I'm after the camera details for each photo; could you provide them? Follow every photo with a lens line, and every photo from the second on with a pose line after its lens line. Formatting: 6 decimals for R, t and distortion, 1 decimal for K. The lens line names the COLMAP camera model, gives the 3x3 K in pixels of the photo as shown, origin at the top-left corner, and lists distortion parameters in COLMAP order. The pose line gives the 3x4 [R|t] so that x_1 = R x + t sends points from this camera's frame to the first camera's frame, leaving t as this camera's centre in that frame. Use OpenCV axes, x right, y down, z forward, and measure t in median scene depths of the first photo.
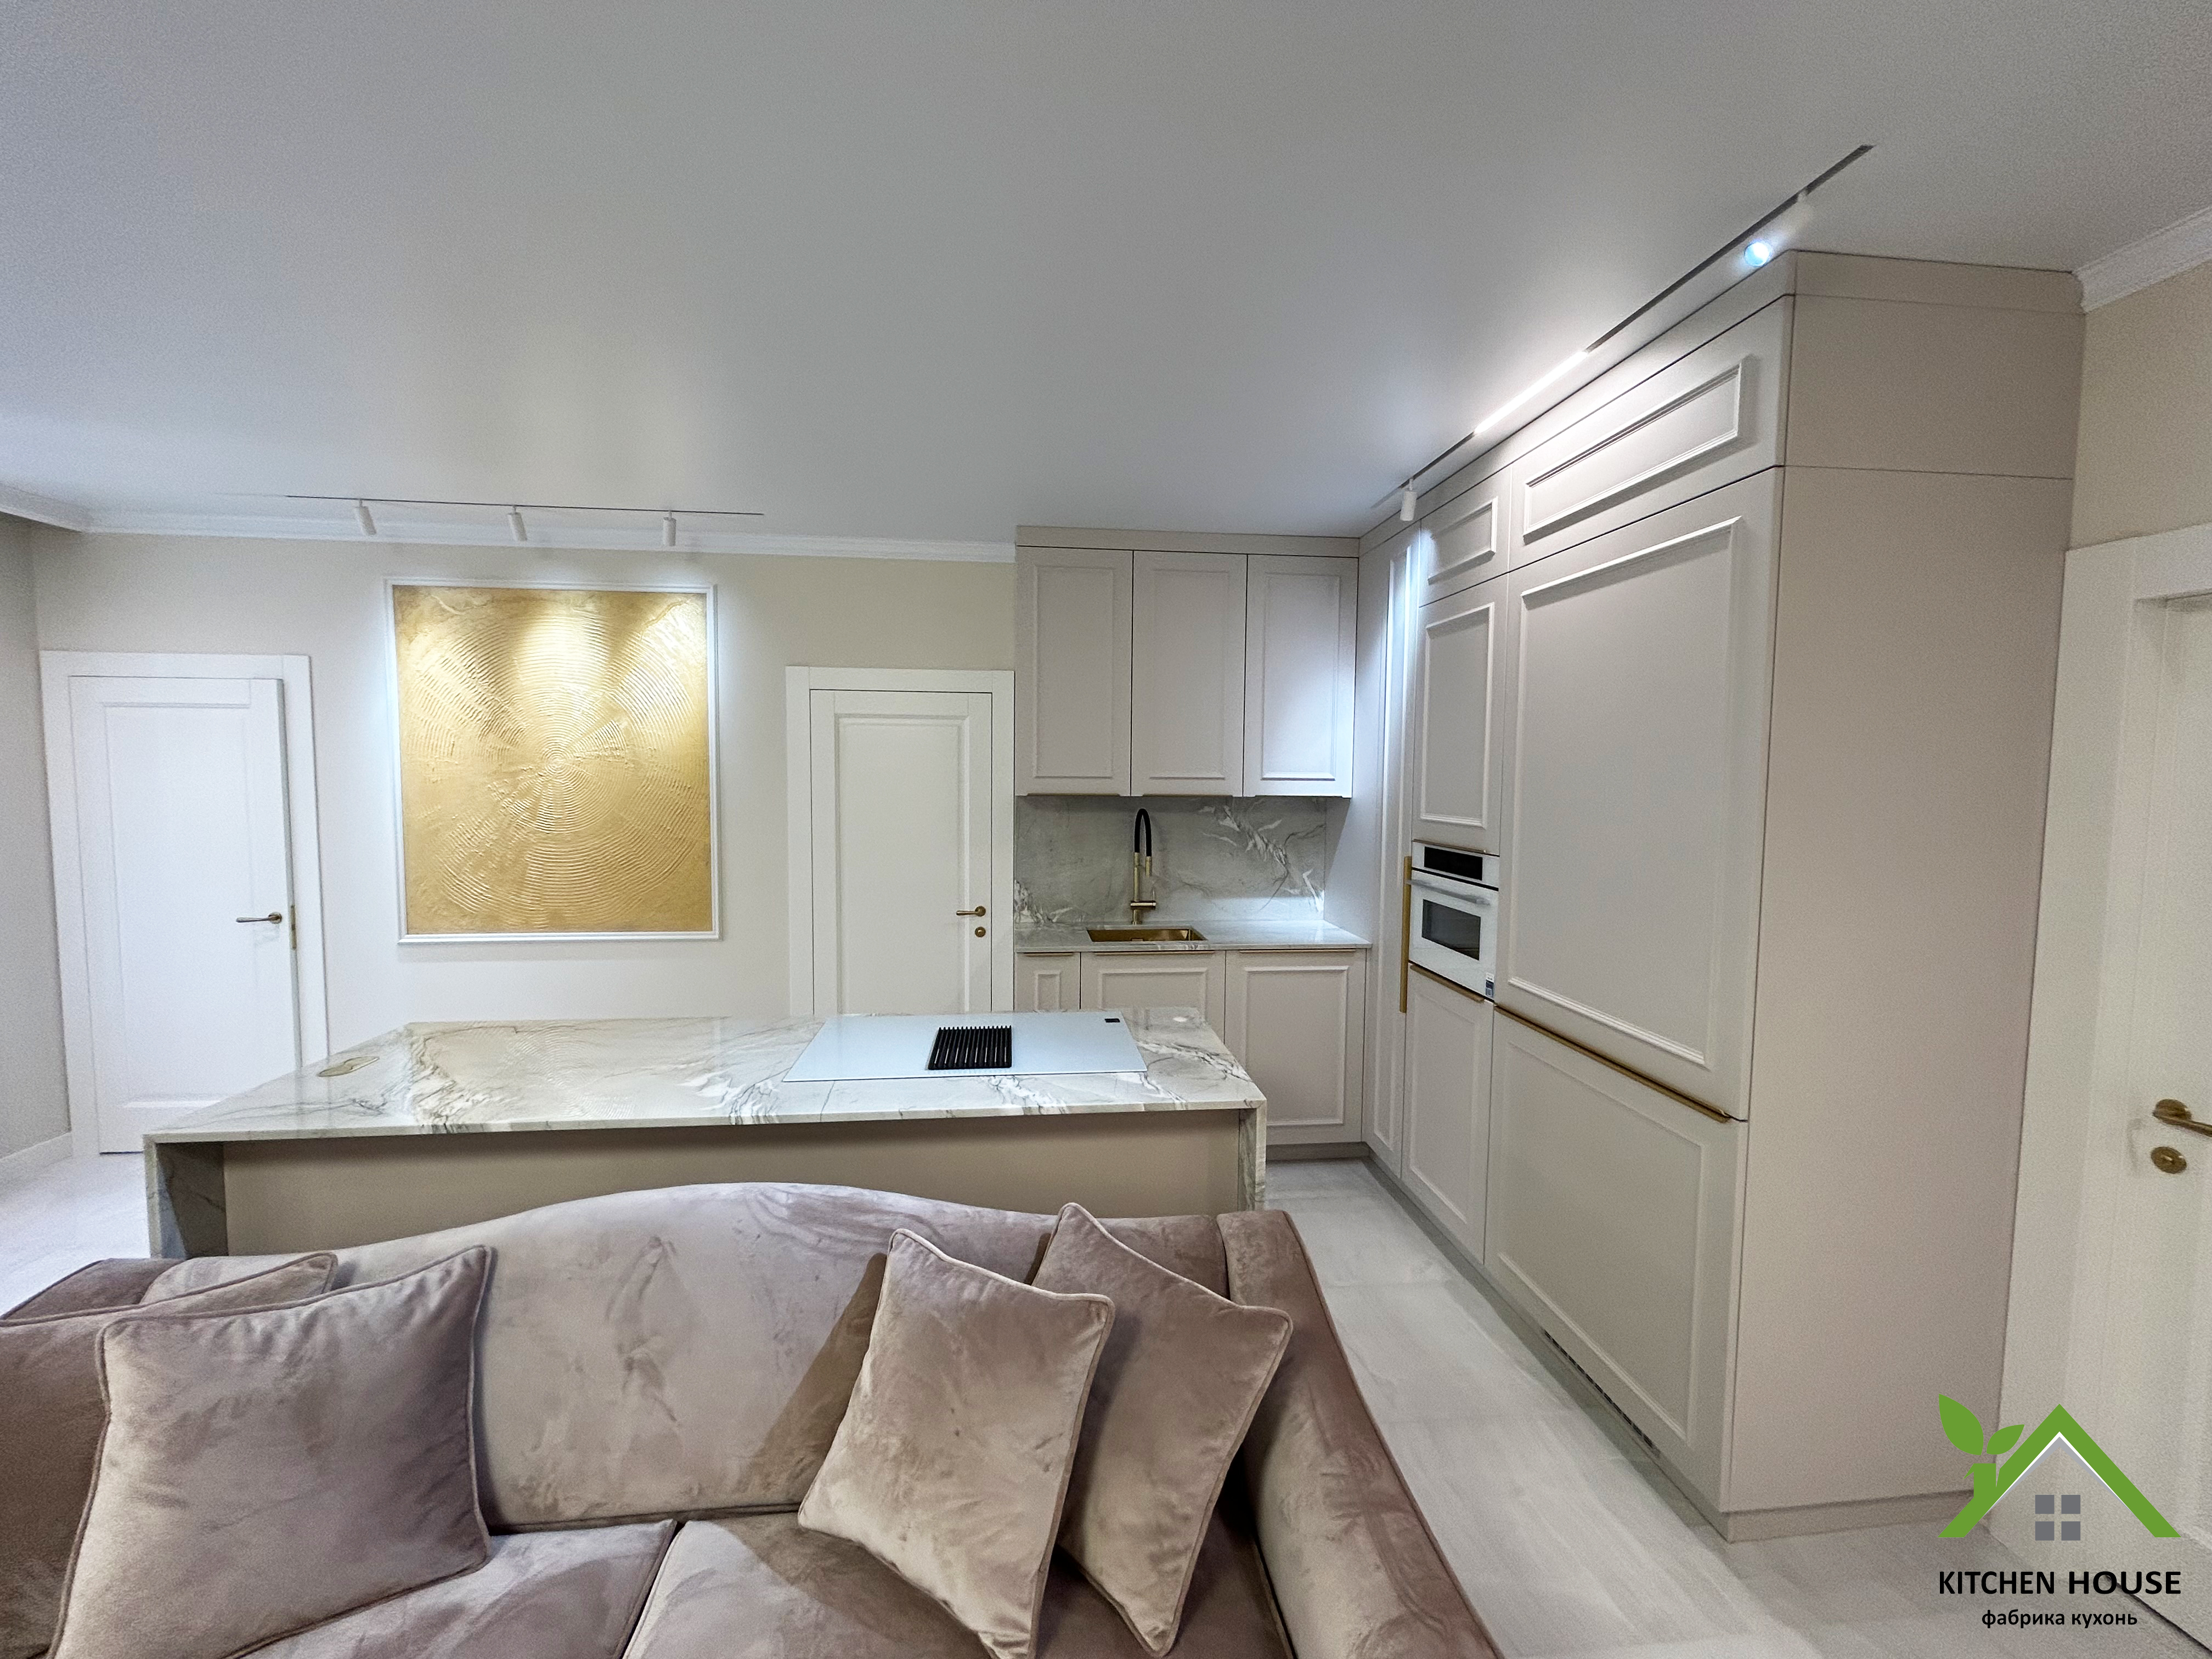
lens RADIAL K [[887.2, 0, 1104.8], [0, 887.2, 827.4], [0, 0, 1]] dist [-0.000690, 0.000813]
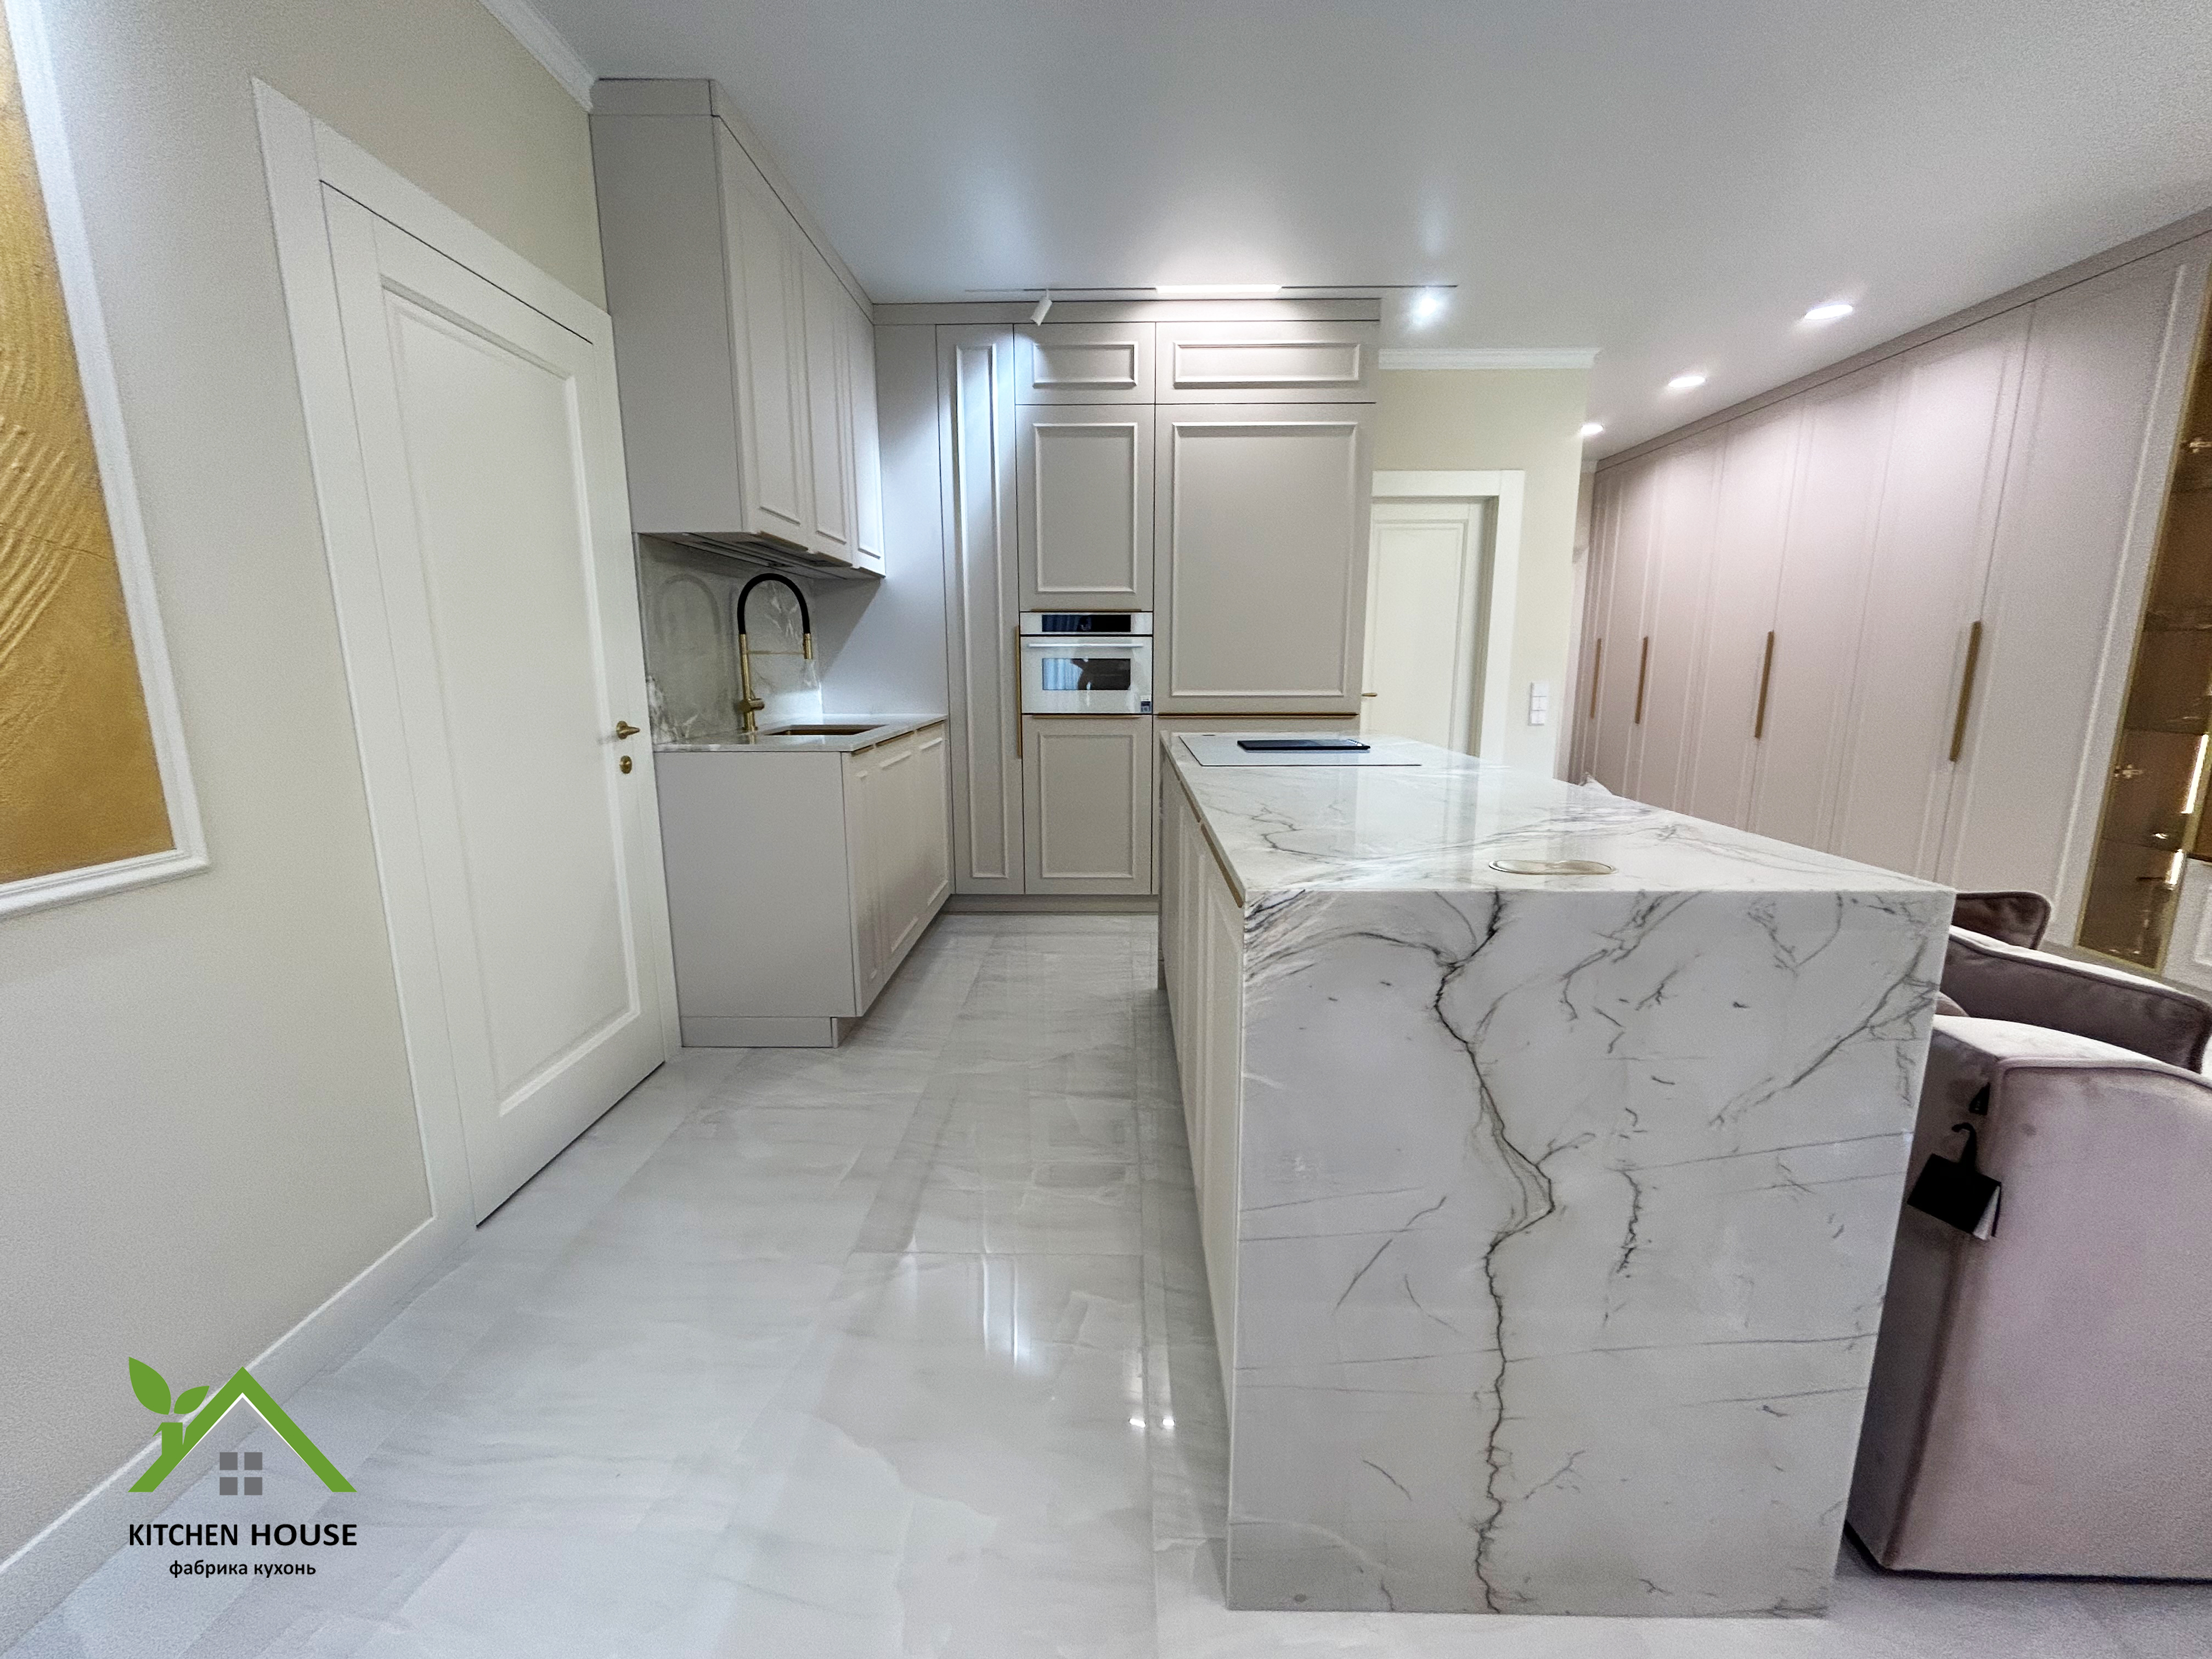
lens RADIAL K [[887.2, 0, 1106.4], [0, 887.2, 827.0], [0, 0, 1]] dist [0.001843, -0.000405]
pose [[0.121072, -0.193434, 0.973614, -0.859095], [0.065532, 0.980247, 0.186603, 0.084207], [-0.990478, 0.041210, 0.131356, 0.741570]]
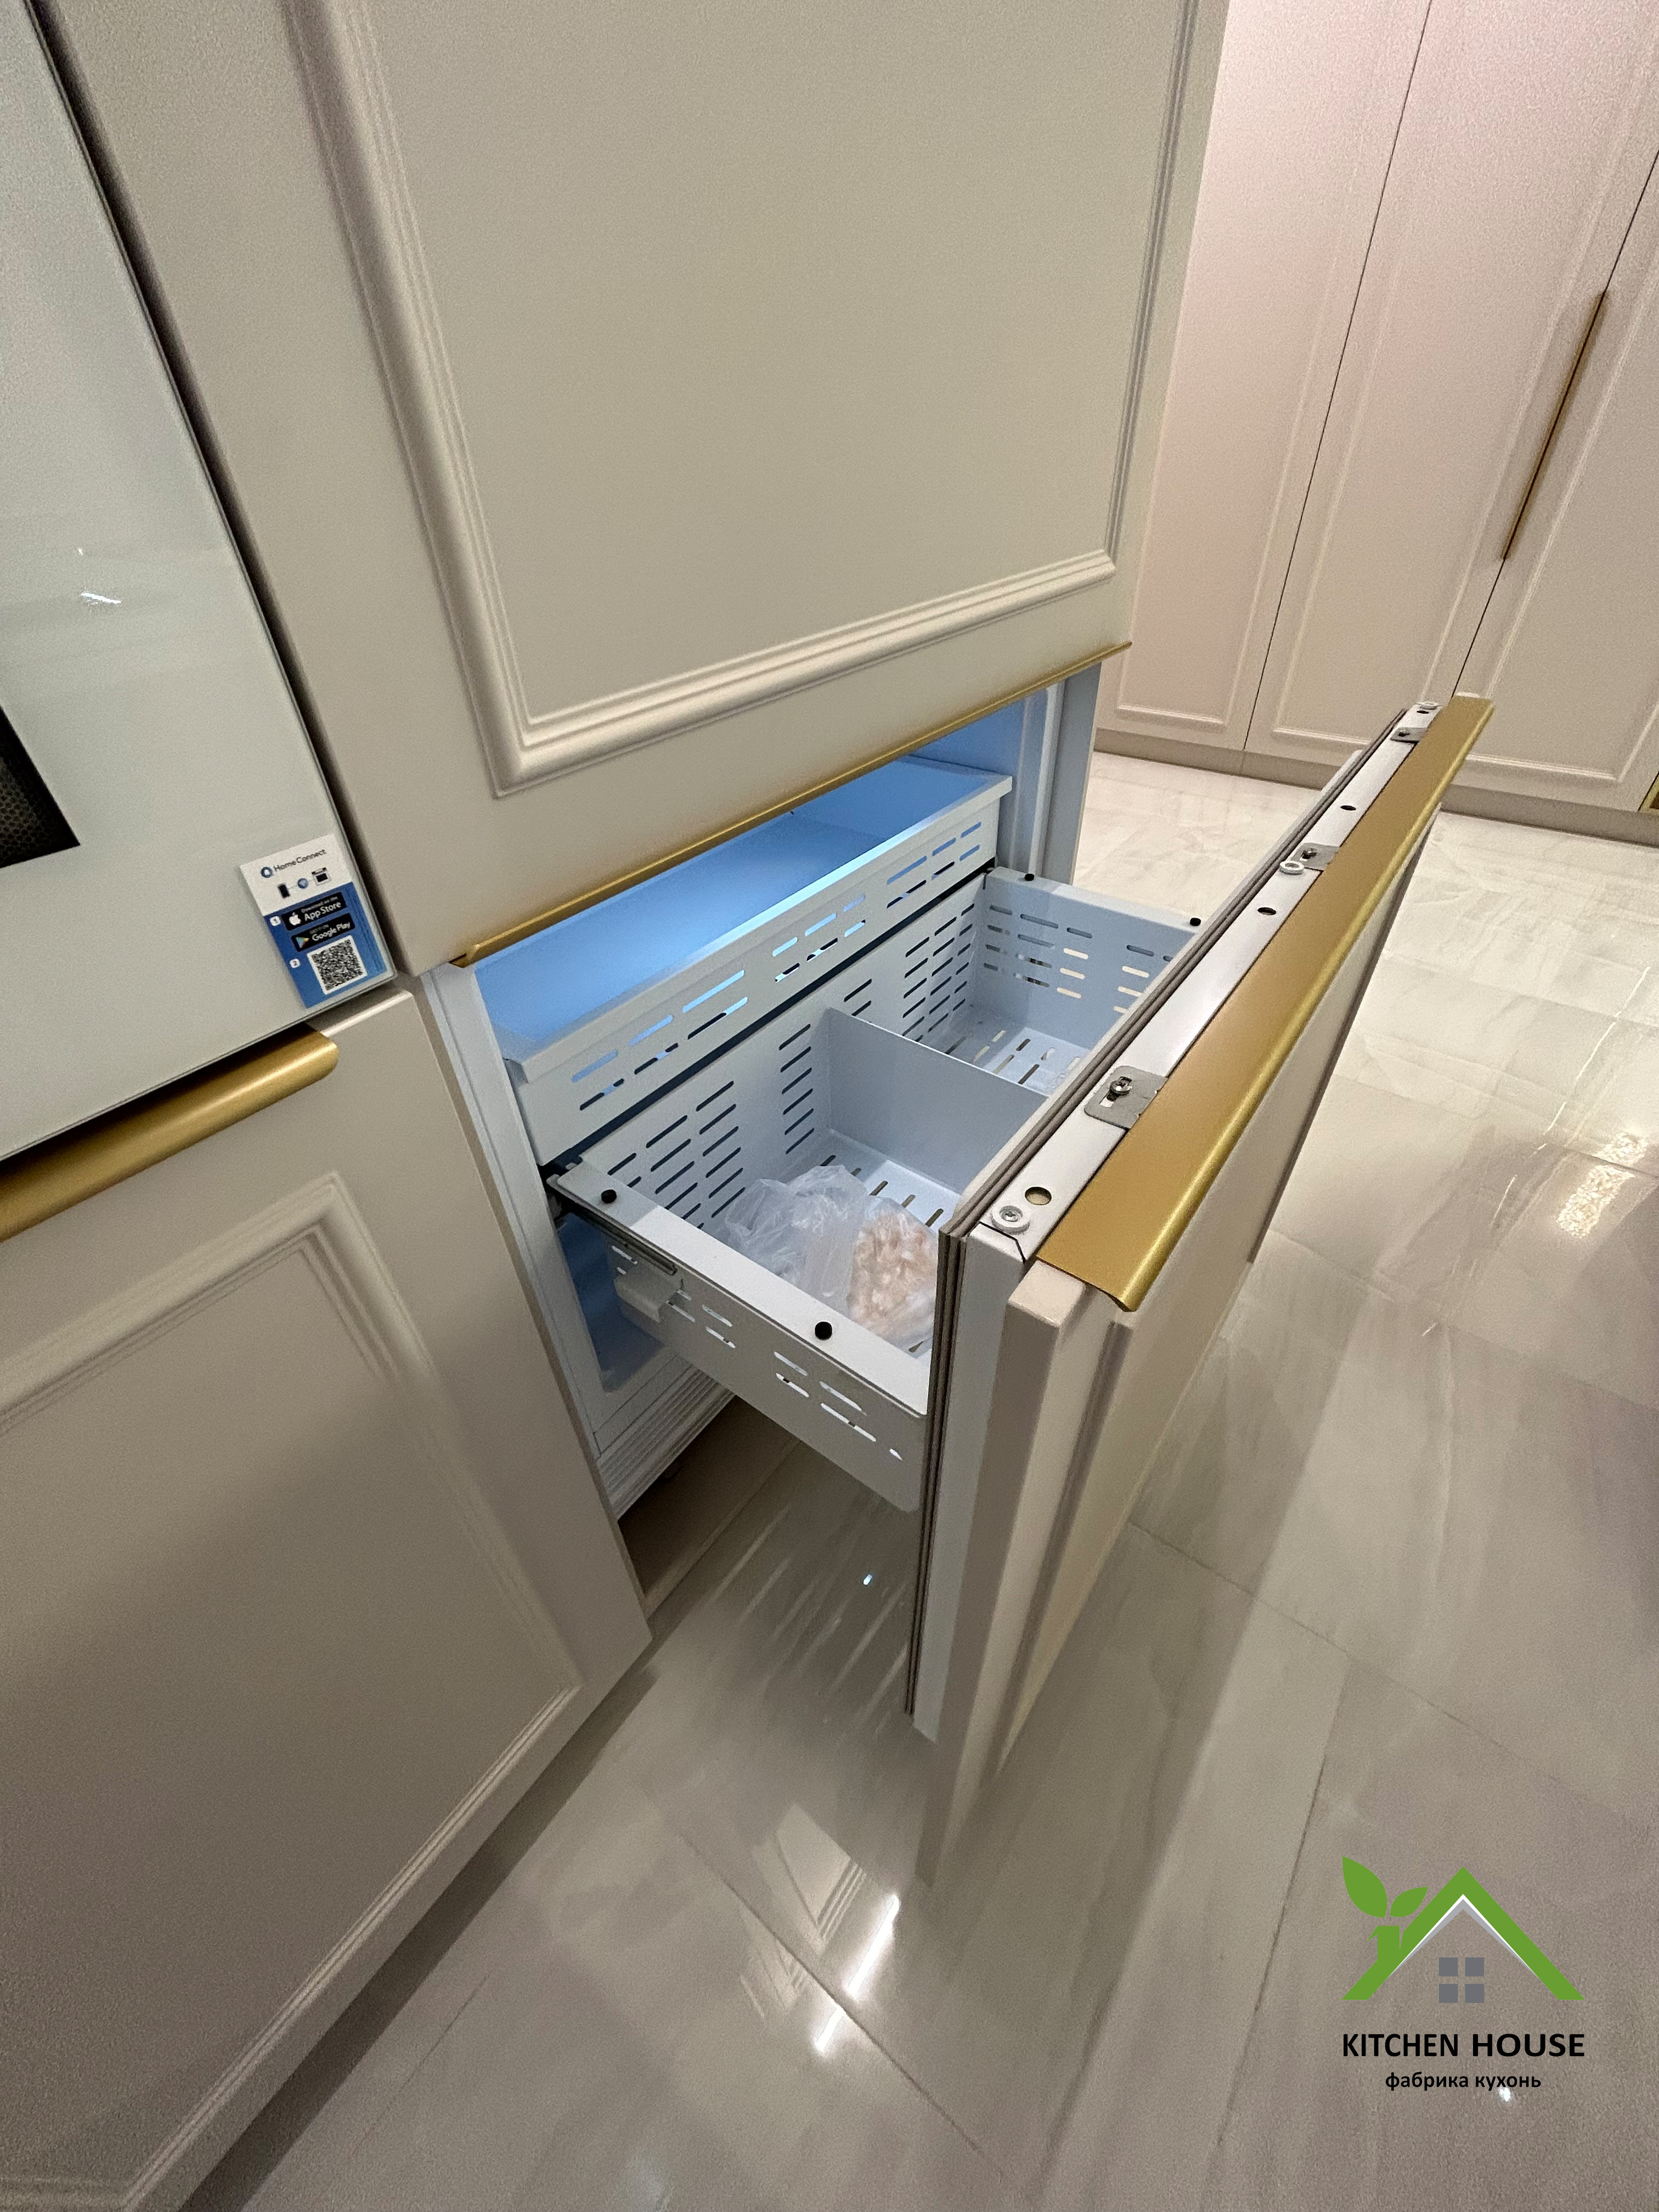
lens RADIAL K [[888.9, 0, 833.9], [0, 888.9, 1103.7], [0, 0, 1]] dist [-0.000057, 0.000494]
pose [[-0.735033, -0.419806, 0.532437, 0.230490], [0.057829, 0.743592, 0.666128, 0.087390], [-0.675561, 0.520417, -0.522287, 0.871087]]
